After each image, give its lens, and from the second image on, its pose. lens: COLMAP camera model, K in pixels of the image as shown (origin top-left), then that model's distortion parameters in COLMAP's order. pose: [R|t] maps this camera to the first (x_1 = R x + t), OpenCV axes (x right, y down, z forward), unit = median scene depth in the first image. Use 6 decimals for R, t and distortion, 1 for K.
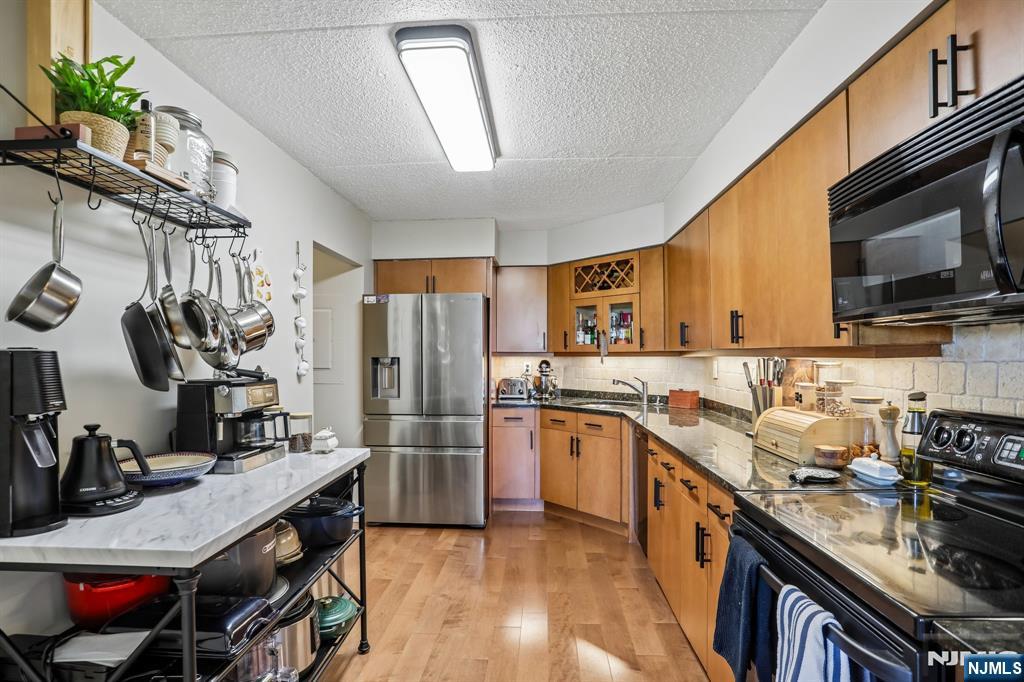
lens RADIAL K [[524.7, 0, 483.5], [0, 524.7, 353.4], [0, 0, 1]] dist [-0.062532, 0.092344]
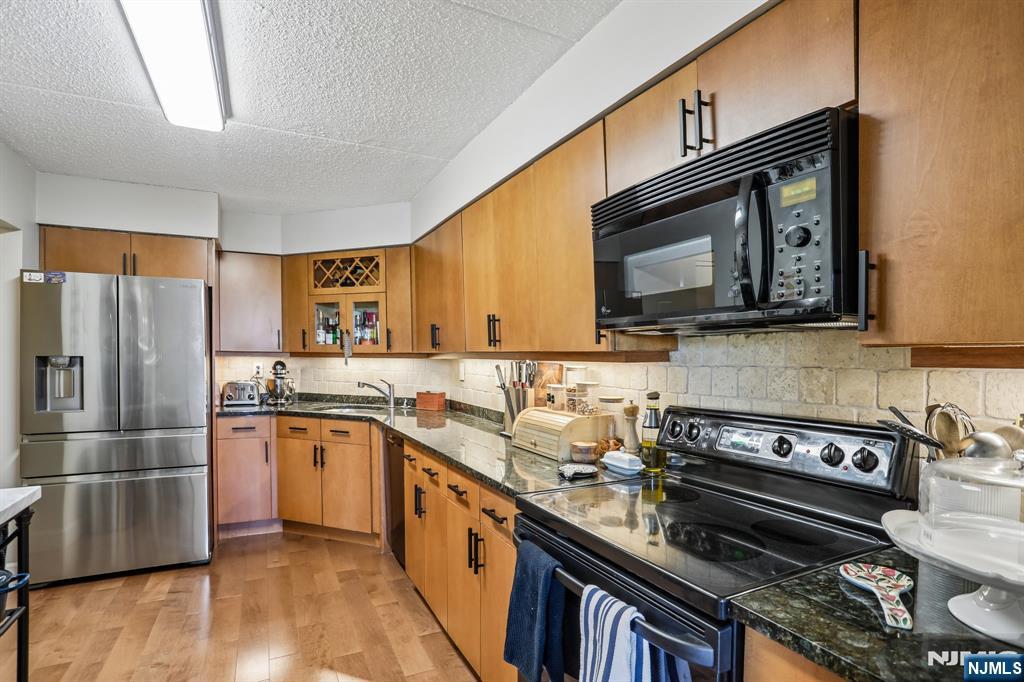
lens RADIAL K [[531.7, 0, 472.8], [0, 531.7, 362.4], [0, 0, 1]] dist [-0.002549, 0.001686]
pose [[0.878565, 0.004164, 0.477604, -0.049091], [-0.012024, 0.999838, 0.013401, -0.001535], [-0.477471, -0.017517, 0.878473, 0.087380]]
